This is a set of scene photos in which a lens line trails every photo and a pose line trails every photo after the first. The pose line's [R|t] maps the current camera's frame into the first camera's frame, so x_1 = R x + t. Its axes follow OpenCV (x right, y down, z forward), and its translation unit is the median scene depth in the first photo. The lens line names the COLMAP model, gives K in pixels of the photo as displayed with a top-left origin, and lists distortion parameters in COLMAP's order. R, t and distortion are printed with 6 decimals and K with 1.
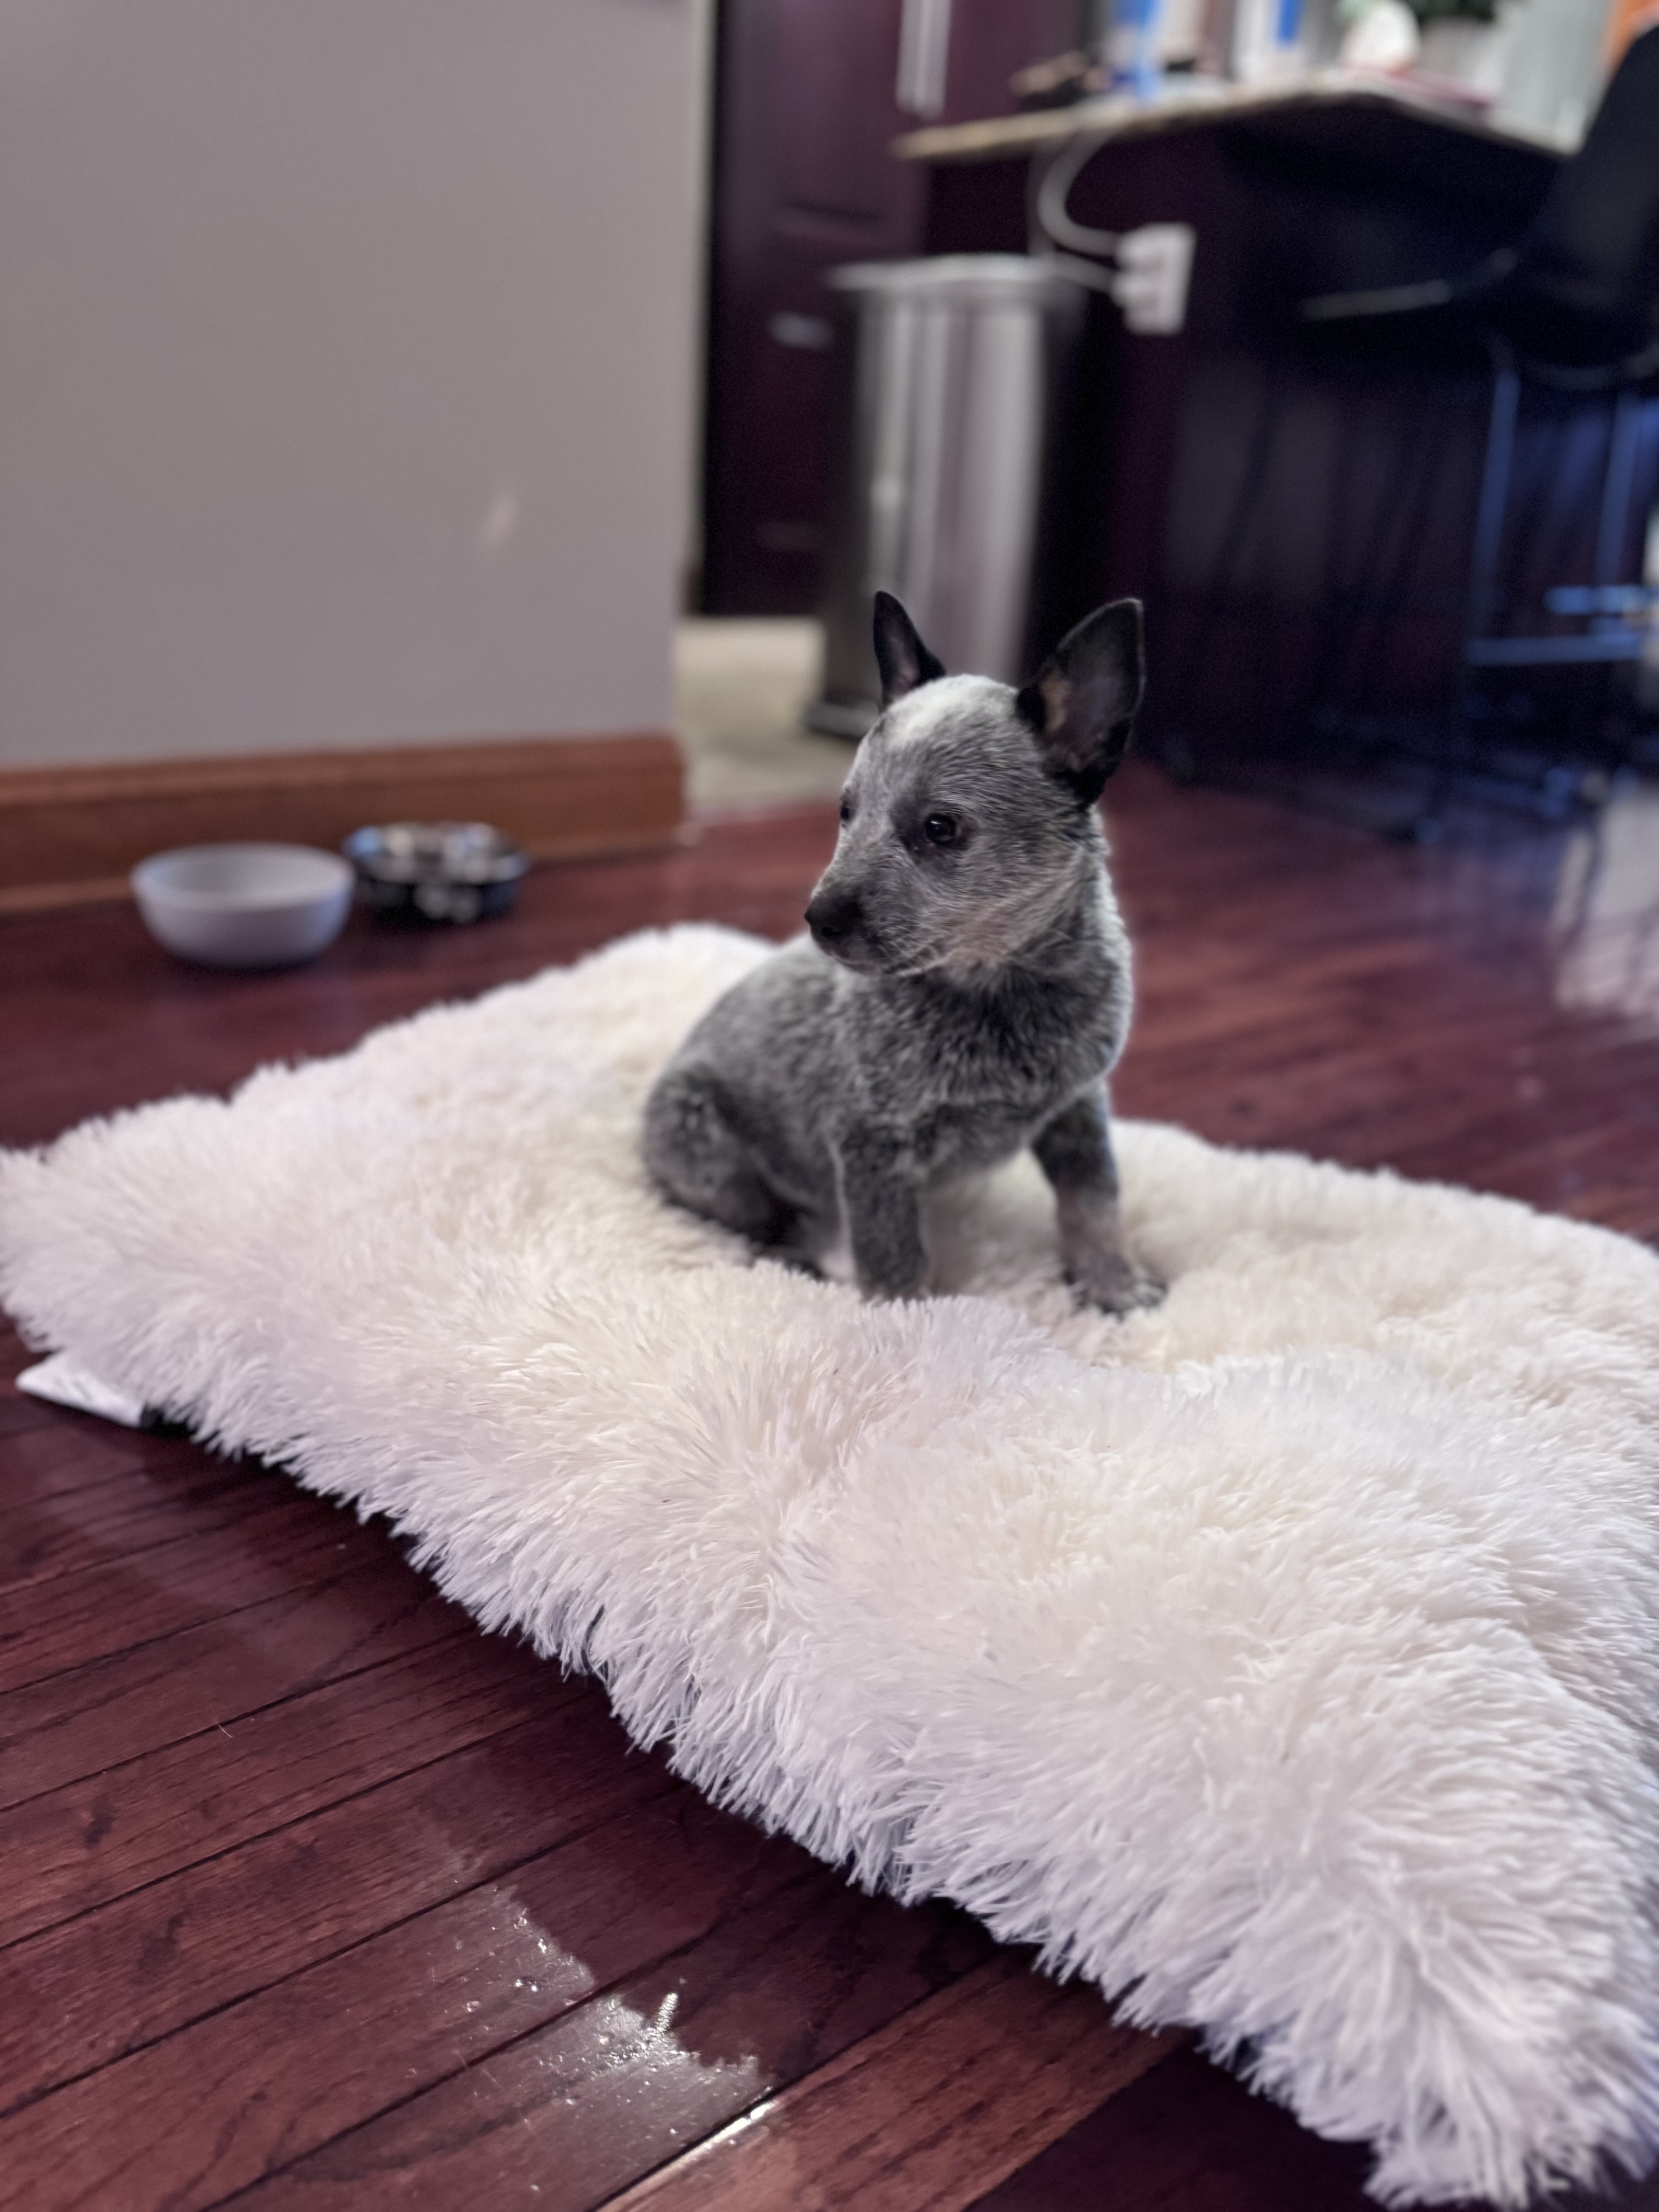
lens RADIAL K [[1575.8, 0, 816.0], [0, 1575.8, 1103.8], [0, 0, 1]] dist [0.004153, -0.003387]
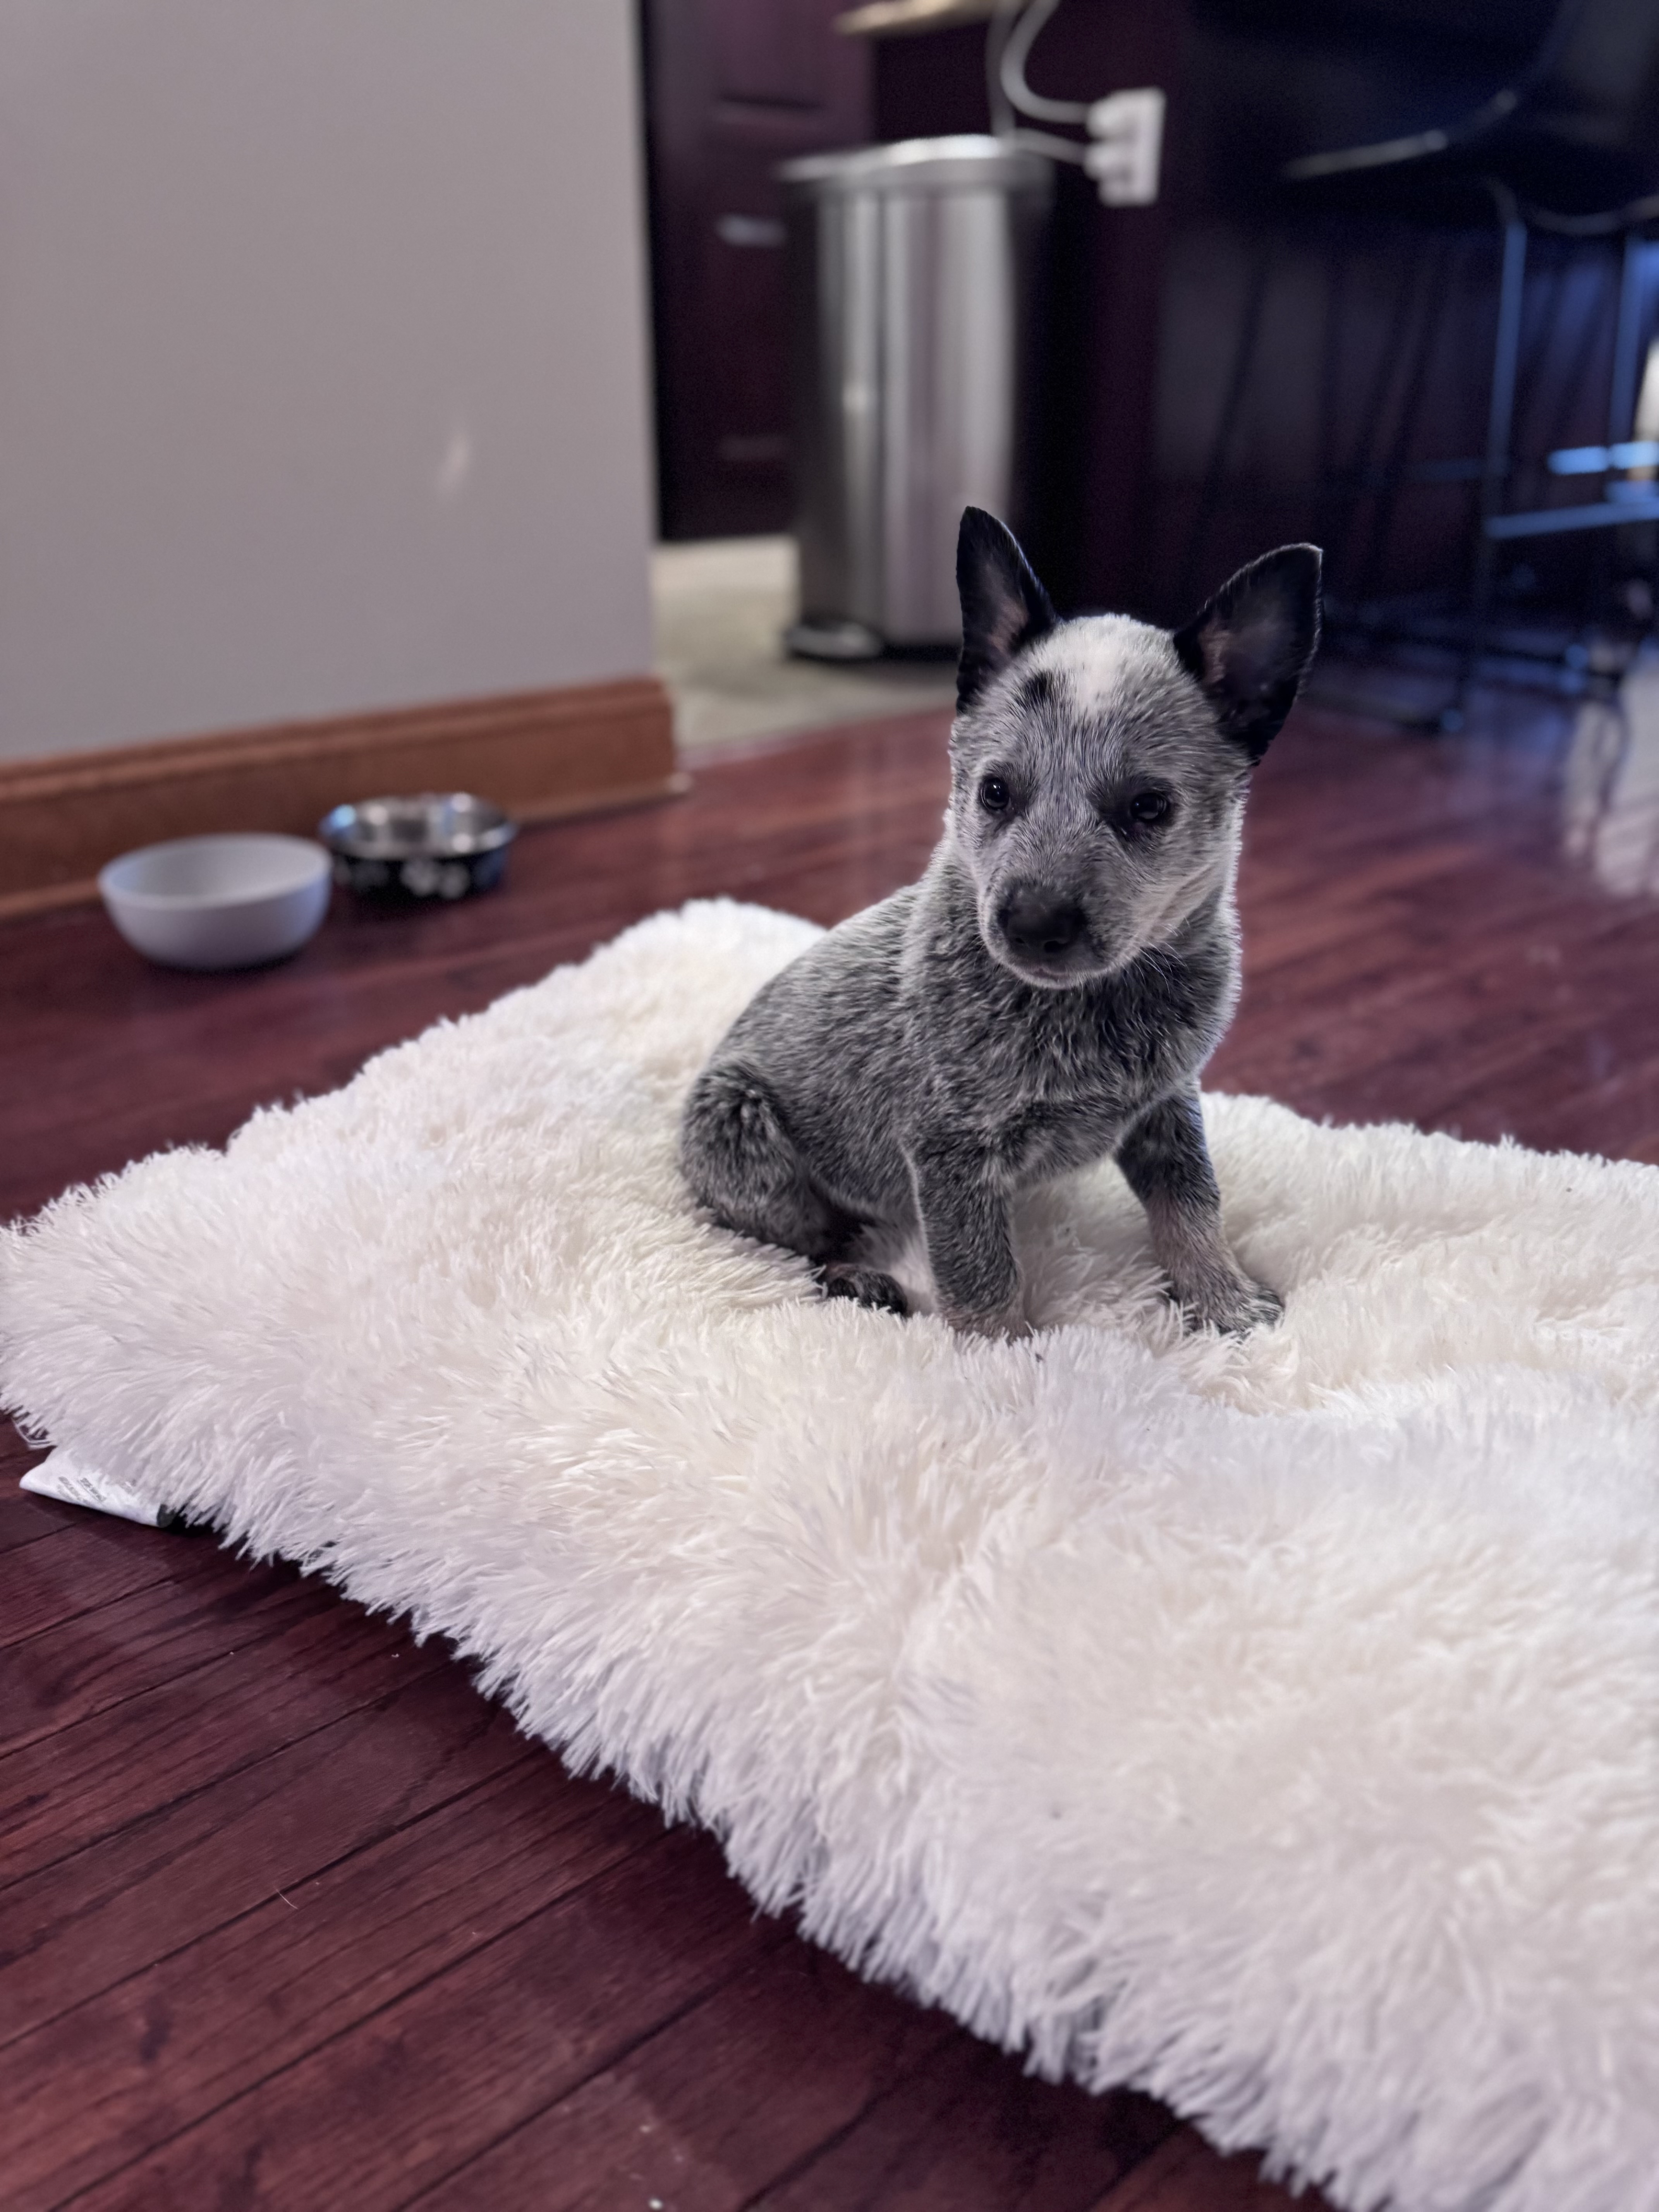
lens RADIAL K [[1574.8, 0, 829.5], [0, 1574.8, 1106.0], [0, 0, 1]] dist [-0.002729, -0.002496]
pose [[0.997172, -0.074737, 0.007896, -0.040368], [0.074195, 0.995738, 0.054779, -0.065302], [-0.011956, -0.054038, 0.998467, 0.124728]]
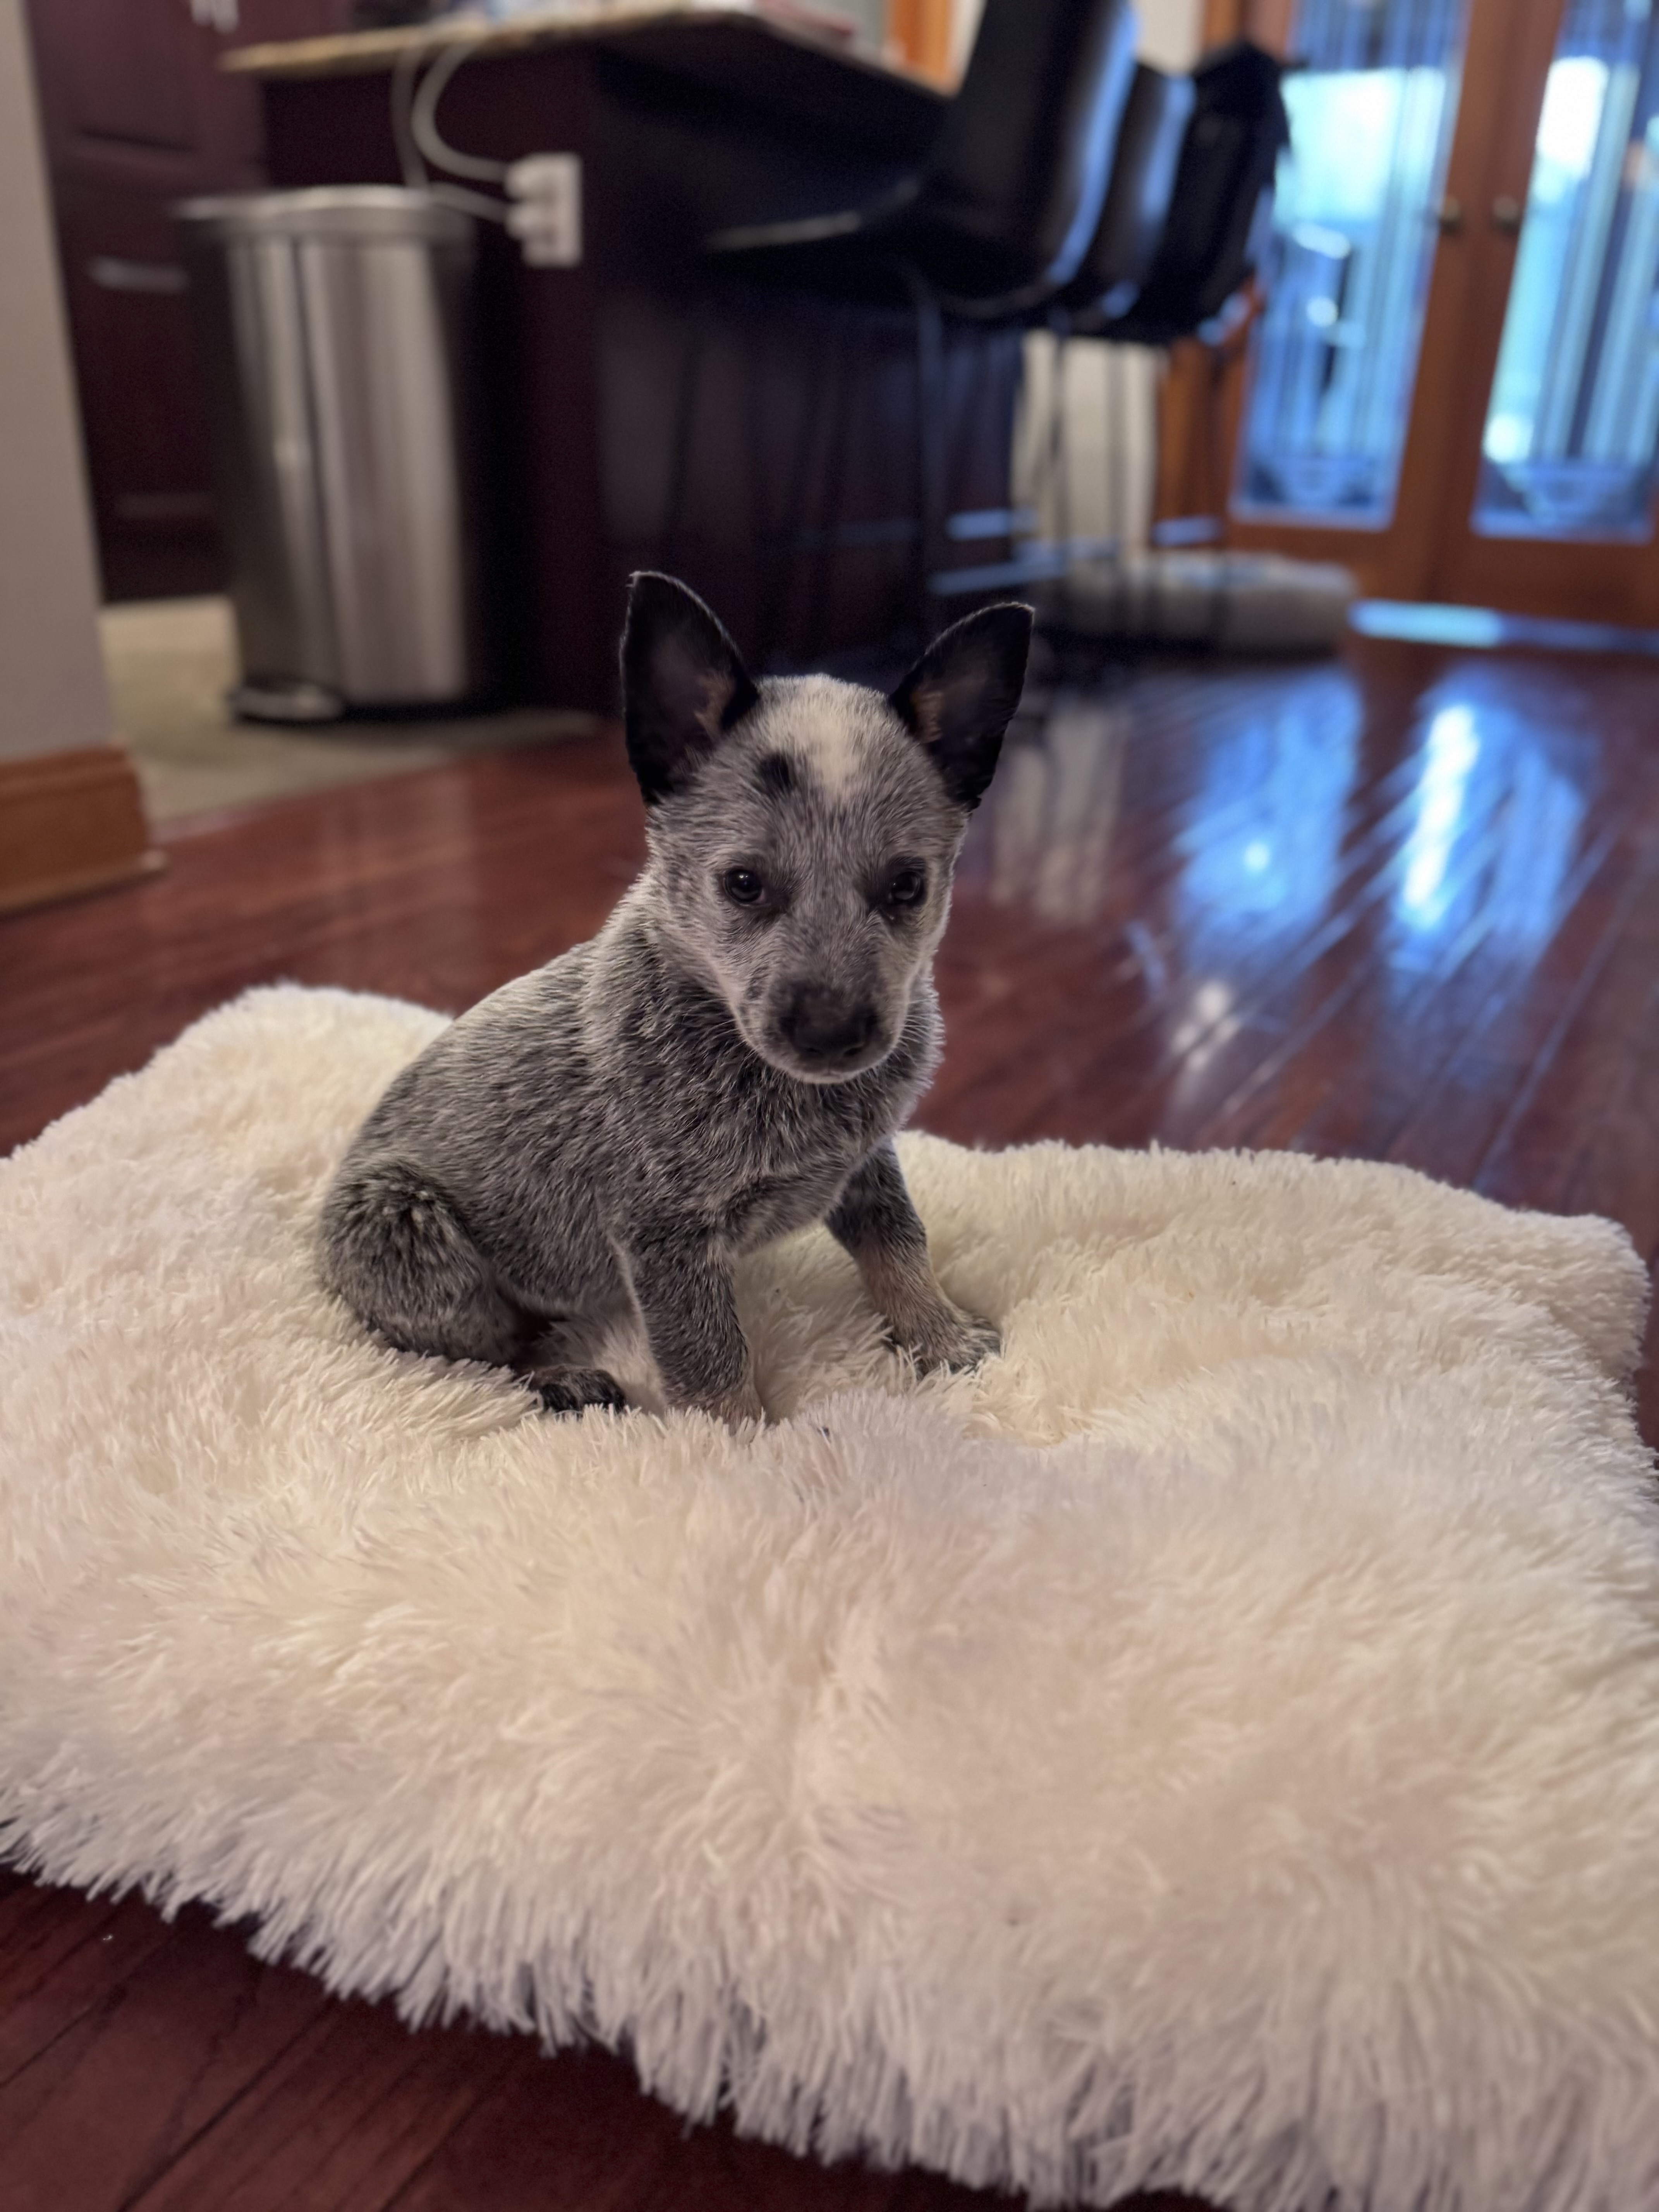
lens RADIAL K [[1573.1, 0, 822.6], [0, 1573.1, 1099.7], [0, 0, 1]] dist [-0.012557, 0.000866]
pose [[0.922160, -0.189150, 0.337407, -0.175275], [0.178737, 0.981943, 0.061975, -0.092486], [-0.343037, 0.003156, 0.939317, 0.212469]]
